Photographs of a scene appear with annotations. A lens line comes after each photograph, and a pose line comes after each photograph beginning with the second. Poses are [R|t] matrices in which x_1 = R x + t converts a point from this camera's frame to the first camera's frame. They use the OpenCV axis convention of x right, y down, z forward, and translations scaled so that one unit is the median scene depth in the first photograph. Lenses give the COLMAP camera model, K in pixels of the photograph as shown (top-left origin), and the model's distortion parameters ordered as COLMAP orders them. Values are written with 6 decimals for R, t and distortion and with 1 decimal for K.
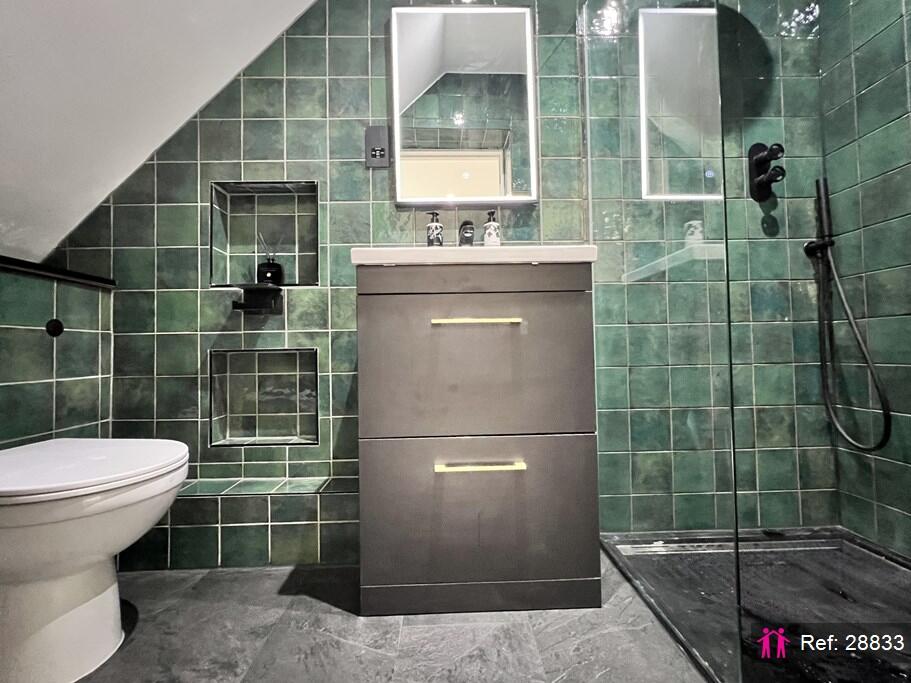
lens RADIAL K [[399.3, 0, 454.8], [0, 399.3, 339.3], [0, 0, 1]] dist [0.001941, 0.000412]
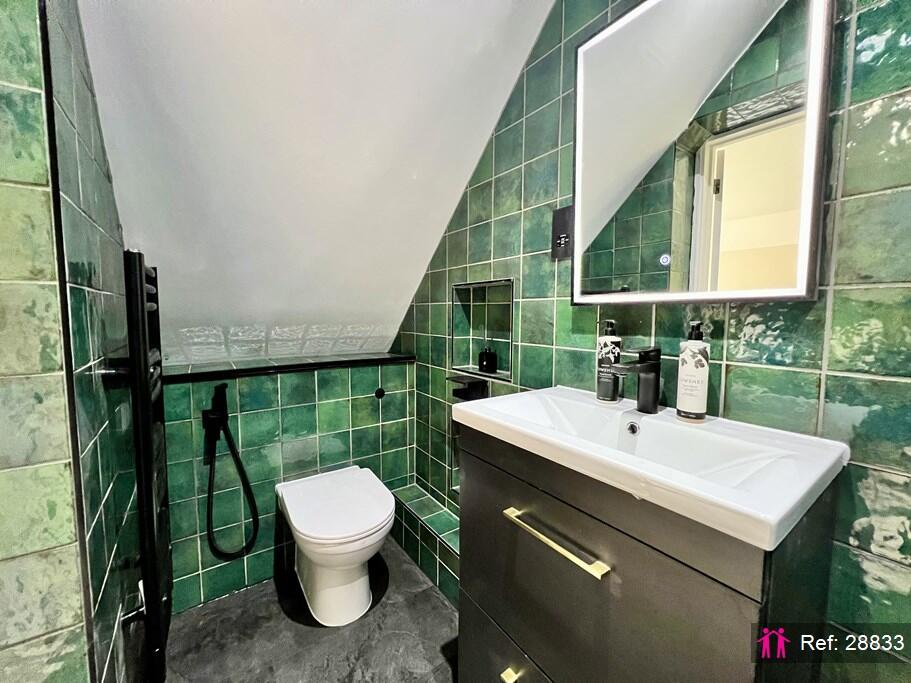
lens RADIAL K [[365.2, 0, 454.4], [0, 365.2, 341.4], [0, 0, 1]] dist [-0.003544, 0.001041]
pose [[0.553931, 0.089185, -0.827772, 0.341569], [0.010470, 0.993421, 0.114039, -0.345690], [0.832496, -0.071836, 0.549353, 0.368218]]
